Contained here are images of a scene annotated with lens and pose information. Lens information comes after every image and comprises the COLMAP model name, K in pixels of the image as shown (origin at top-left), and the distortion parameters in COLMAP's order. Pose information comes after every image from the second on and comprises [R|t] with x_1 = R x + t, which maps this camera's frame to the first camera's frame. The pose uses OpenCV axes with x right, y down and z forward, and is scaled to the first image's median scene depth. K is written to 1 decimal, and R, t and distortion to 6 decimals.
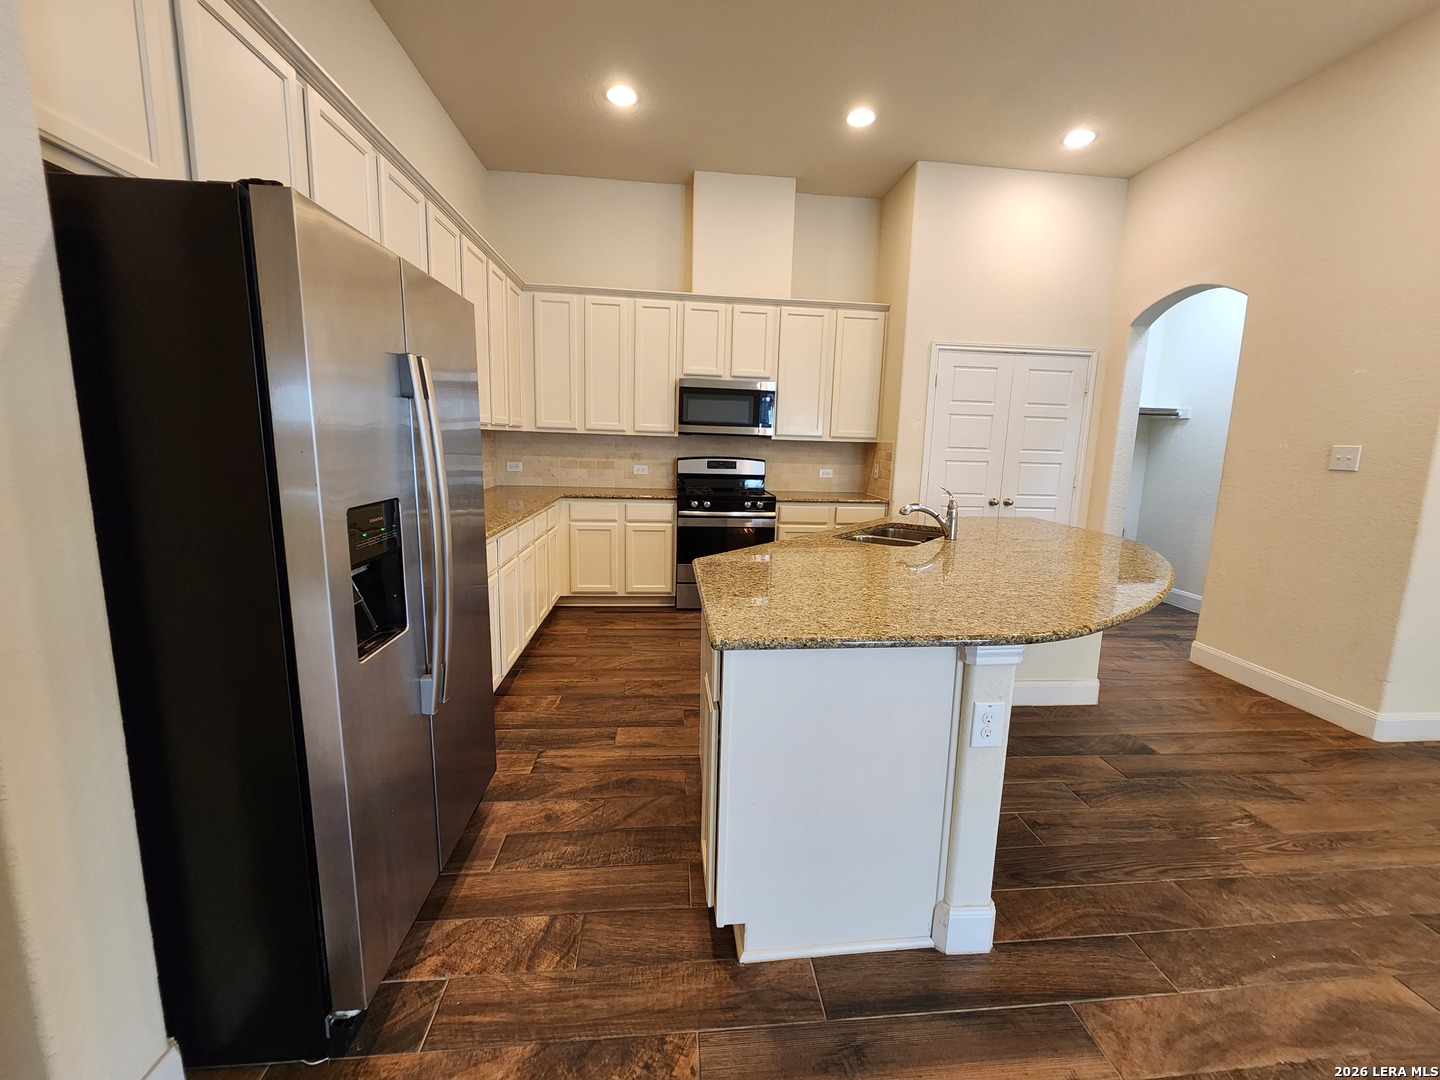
lens RADIAL K [[587.8, 0, 731.5], [0, 587.8, 530.3], [0, 0, 1]] dist [0.003787, -0.002833]
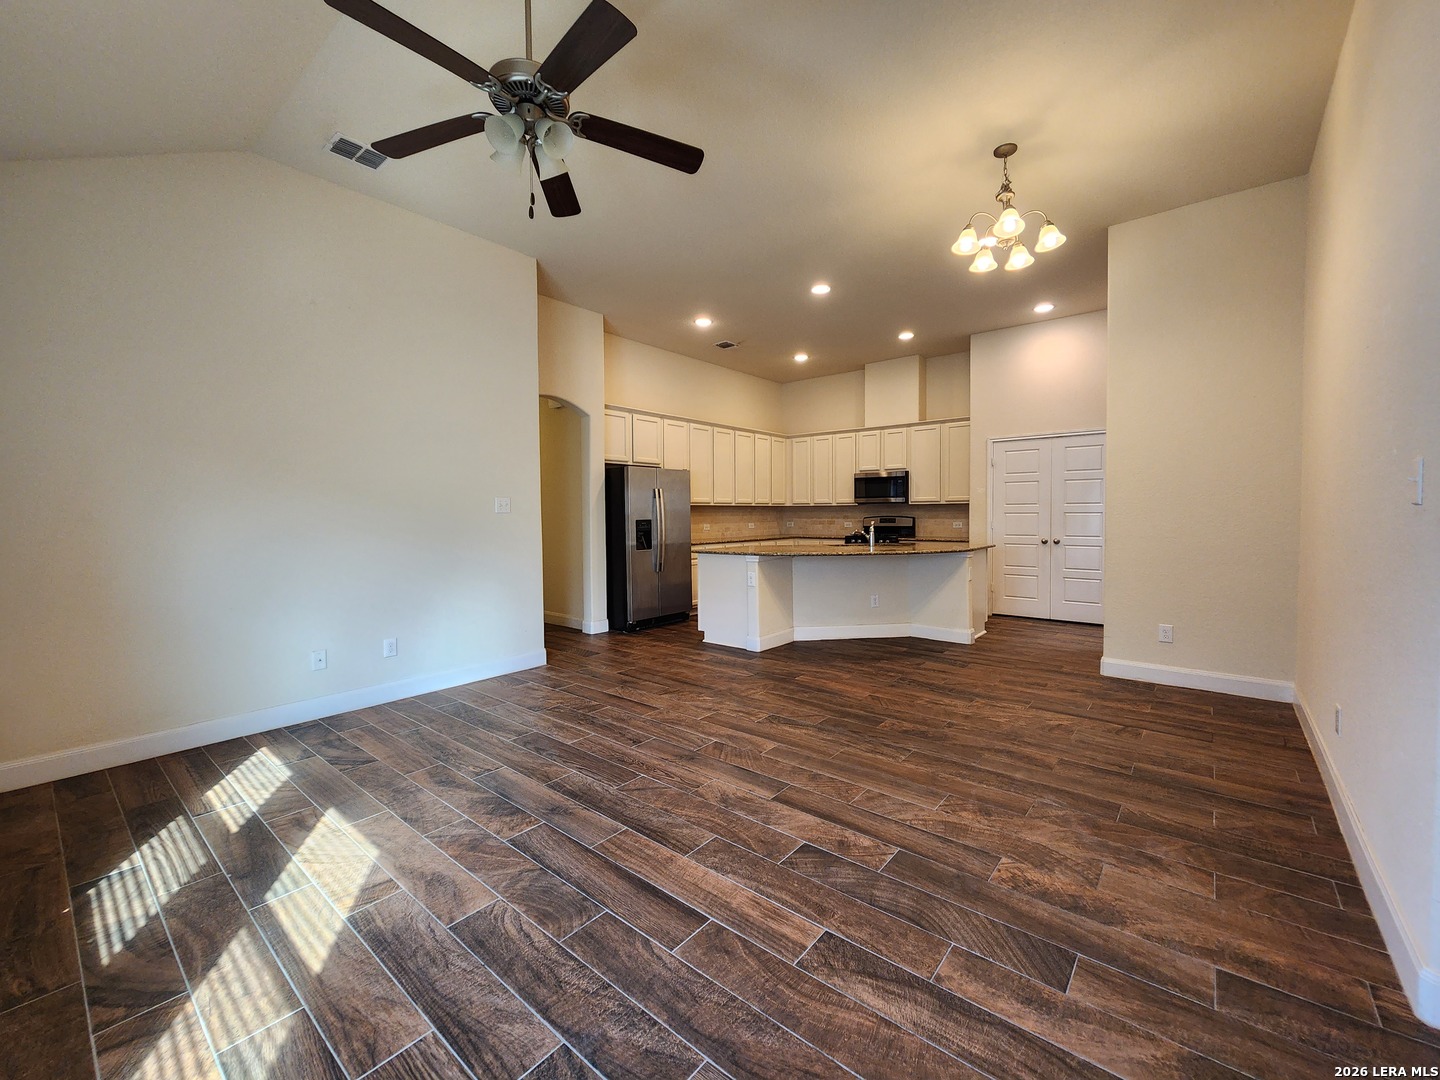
lens RADIAL K [[585.4, 0, 731.5], [0, 585.4, 531.6], [0, 0, 1]] dist [0.006931, -0.004461]
pose [[0.704762, -0.011530, -0.709350, 1.093660], [-0.081077, 0.992008, -0.096676, 0.150426], [0.704796, 0.125646, 0.698195, -0.611567]]
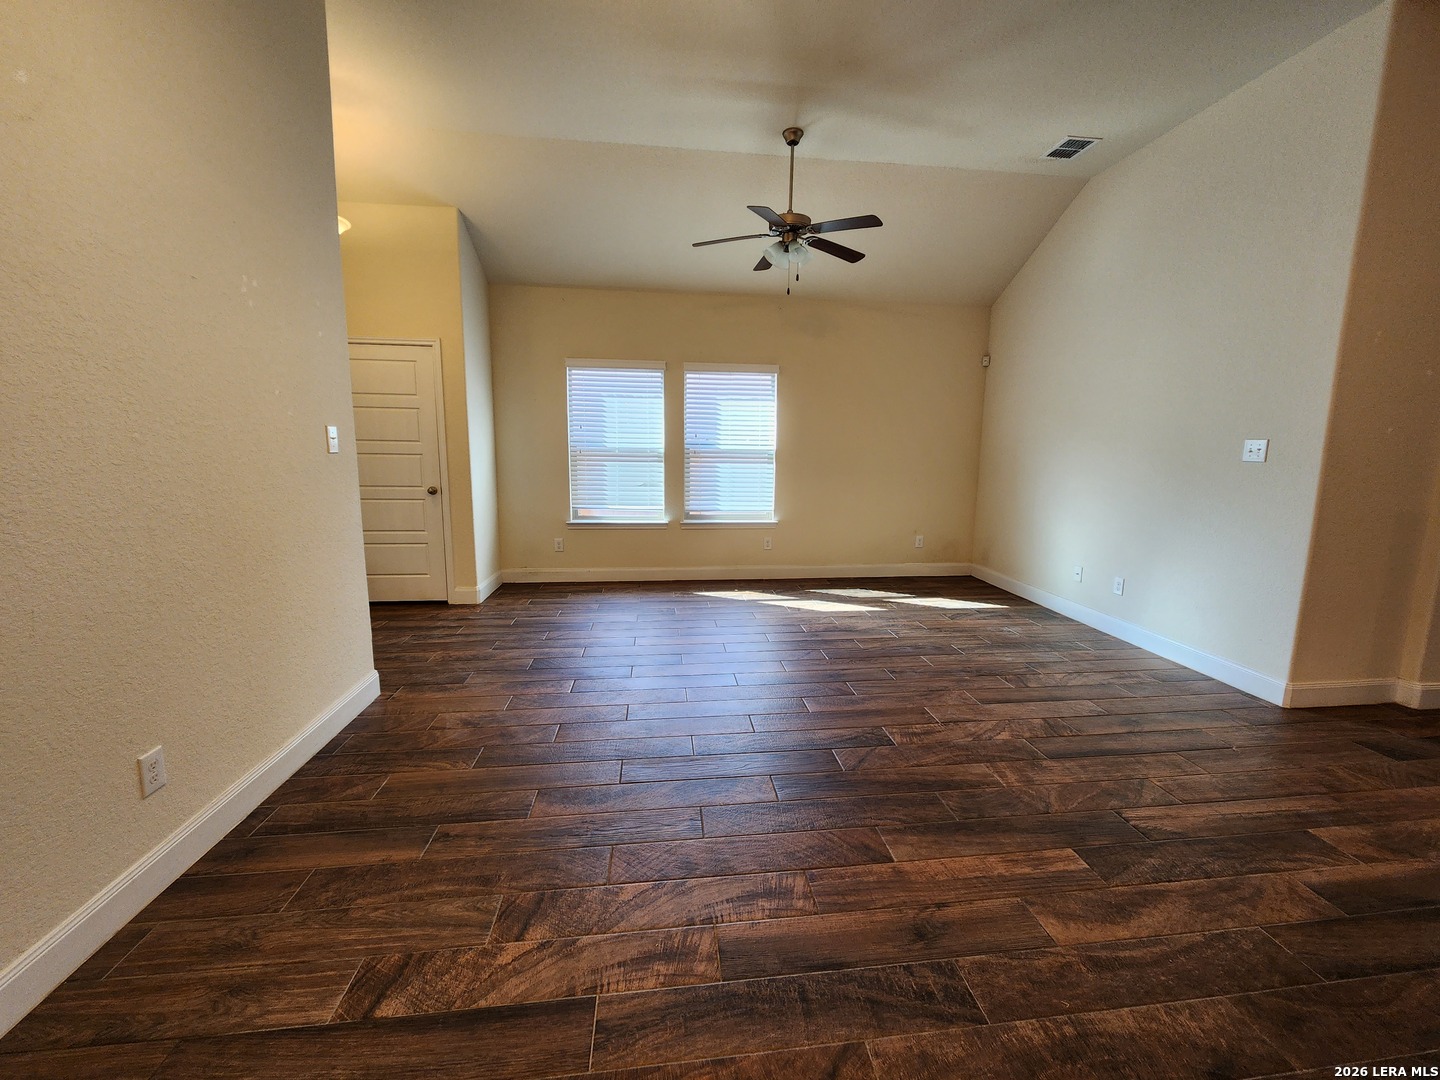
lens RADIAL K [[587.8, 0, 731.5], [0, 587.8, 530.3], [0, 0, 1]] dist [0.003787, -0.002833]
pose [[-0.998924, -0.036965, -0.028012, 0.690361], [-0.043605, 0.954283, 0.295708, -0.083688], [0.015800, 0.296611, -0.954868, 0.692161]]
